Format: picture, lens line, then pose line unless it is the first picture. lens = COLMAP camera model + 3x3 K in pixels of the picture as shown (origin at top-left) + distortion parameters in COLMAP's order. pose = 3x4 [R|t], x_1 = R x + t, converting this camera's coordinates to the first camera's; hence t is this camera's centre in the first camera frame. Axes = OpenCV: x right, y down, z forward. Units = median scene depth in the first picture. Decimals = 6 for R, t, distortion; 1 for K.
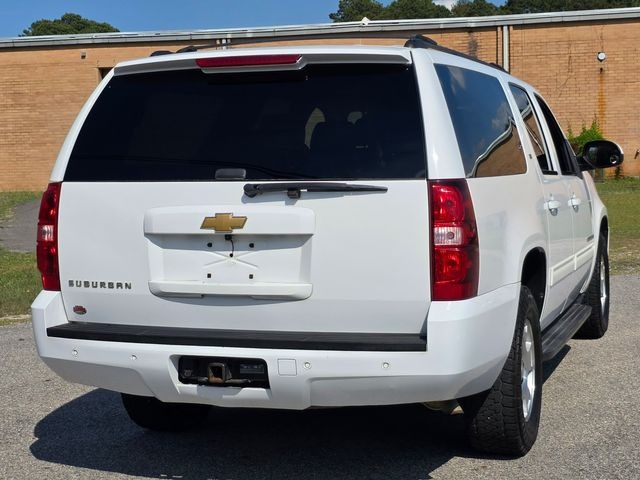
lens RADIAL K [[1209.1, 0, 326.9], [0, 1209.1, 270.2], [0, 0, 1]] dist [0.174081, 0.000000]
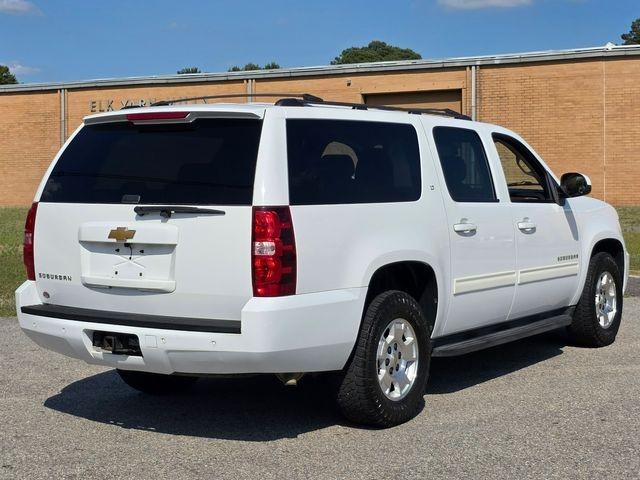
lens RADIAL K [[1209.1, 0, 331.2], [0, 1209.1, 242.8], [0, 0, 1]] dist [0.174081, 0.000000]
pose [[0.960997, 0.029772, -0.274953, 0.518820], [-0.039447, 0.998779, -0.029723, 0.002077], [0.273732, 0.039410, 0.960998, -0.254919]]
